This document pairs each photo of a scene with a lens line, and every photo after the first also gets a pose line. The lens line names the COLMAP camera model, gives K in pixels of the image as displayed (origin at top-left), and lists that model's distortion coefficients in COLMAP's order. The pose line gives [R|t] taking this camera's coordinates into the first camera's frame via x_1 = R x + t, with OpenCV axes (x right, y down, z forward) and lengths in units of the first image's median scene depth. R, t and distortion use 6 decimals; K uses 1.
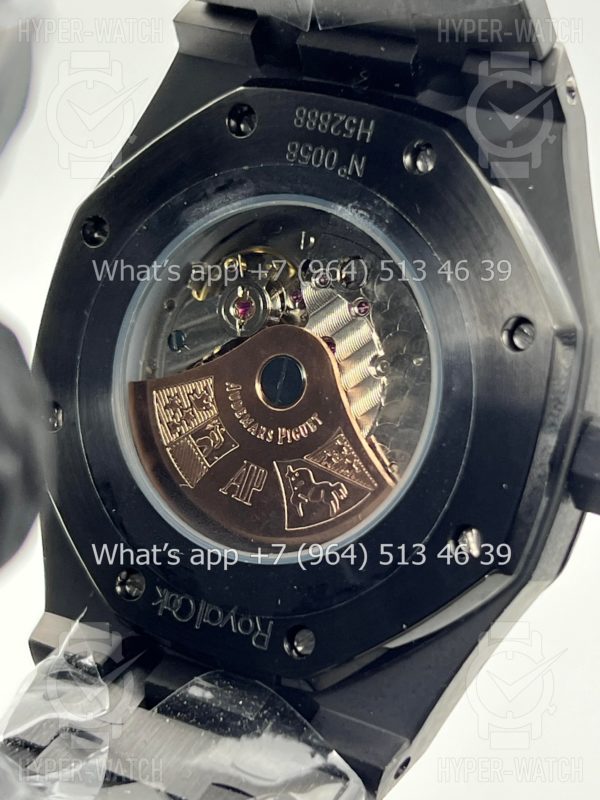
lens RADIAL K [[1810.0, 0, 300.0], [0, 1810.0, 400.0], [0, 0, 1]] dist [0.047365, 0.403259]
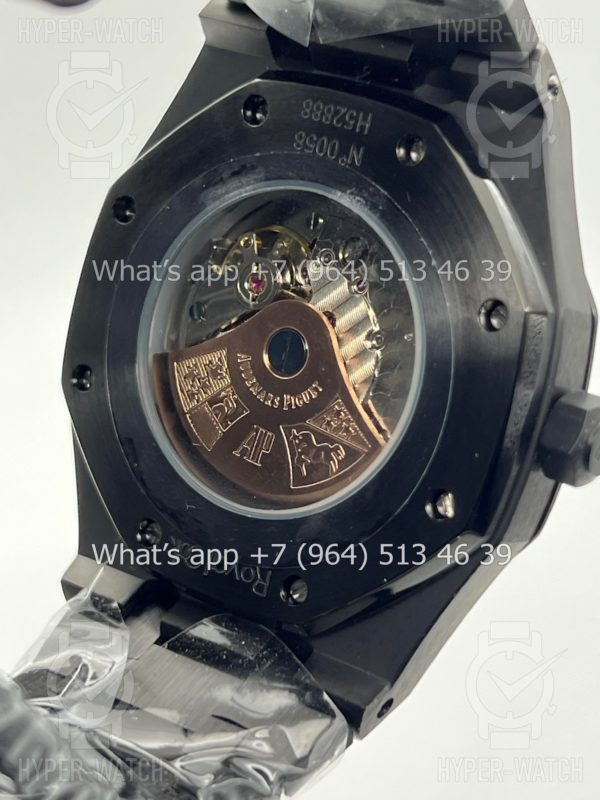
lens RADIAL K [[1810.0, 0, 300.0], [0, 1810.0, 400.0], [0, 0, 1]] dist [0.047365, 0.403259]
pose [[0.995360, 0.023542, -0.093296, 0.101438], [-0.019861, 0.998995, 0.040190, -0.025619], [0.094149, -0.038151, 0.994827, -0.085687]]
